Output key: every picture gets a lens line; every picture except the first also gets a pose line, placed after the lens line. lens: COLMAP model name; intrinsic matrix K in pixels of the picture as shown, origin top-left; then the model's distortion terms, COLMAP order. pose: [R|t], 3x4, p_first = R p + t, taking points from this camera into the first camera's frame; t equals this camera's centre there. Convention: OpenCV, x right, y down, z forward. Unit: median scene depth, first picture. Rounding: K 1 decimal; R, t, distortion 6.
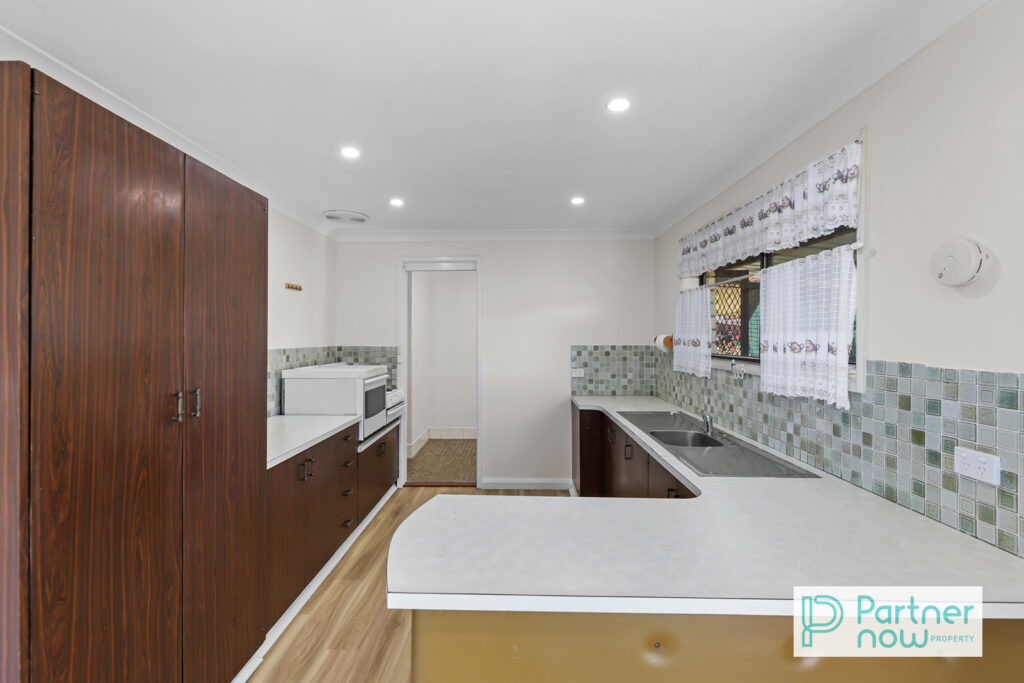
lens RADIAL K [[457.7, 0, 513.3], [0, 457.7, 336.1], [0, 0, 1]] dist [-0.005575, -0.000909]
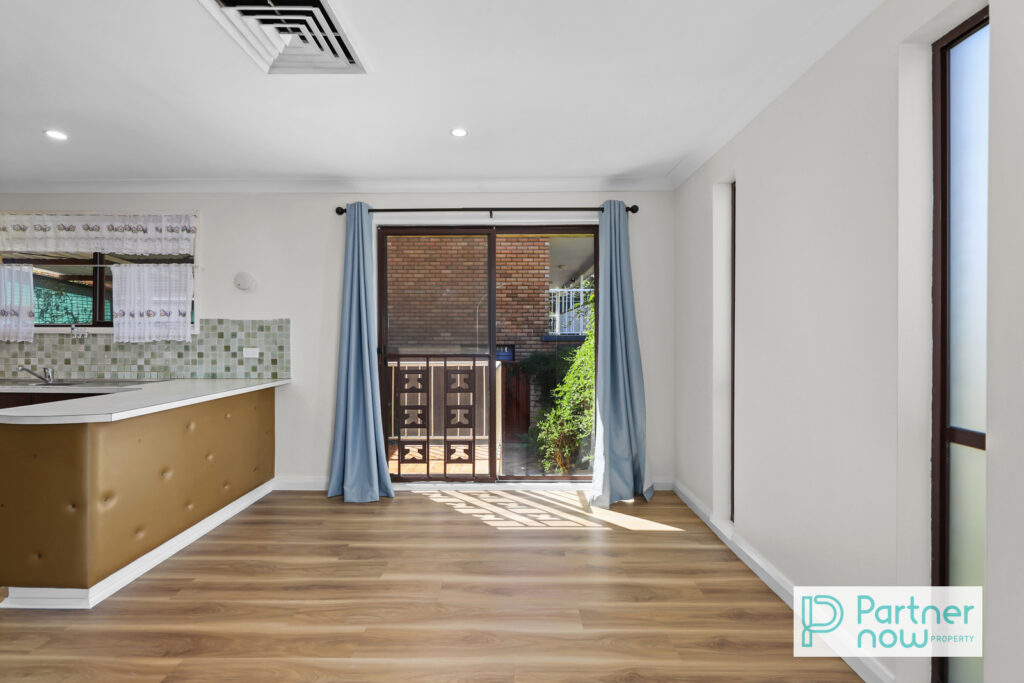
lens RADIAL K [[445.5, 0, 509.8], [0, 445.5, 336.7], [0, 0, 1]] dist [-0.003163, -0.000419]
pose [[-0.004791, -0.011397, 0.999924, -1.318203], [-0.001238, 0.999934, 0.011391, 0.110060], [-0.999988, -0.001184, -0.004805, -0.452856]]
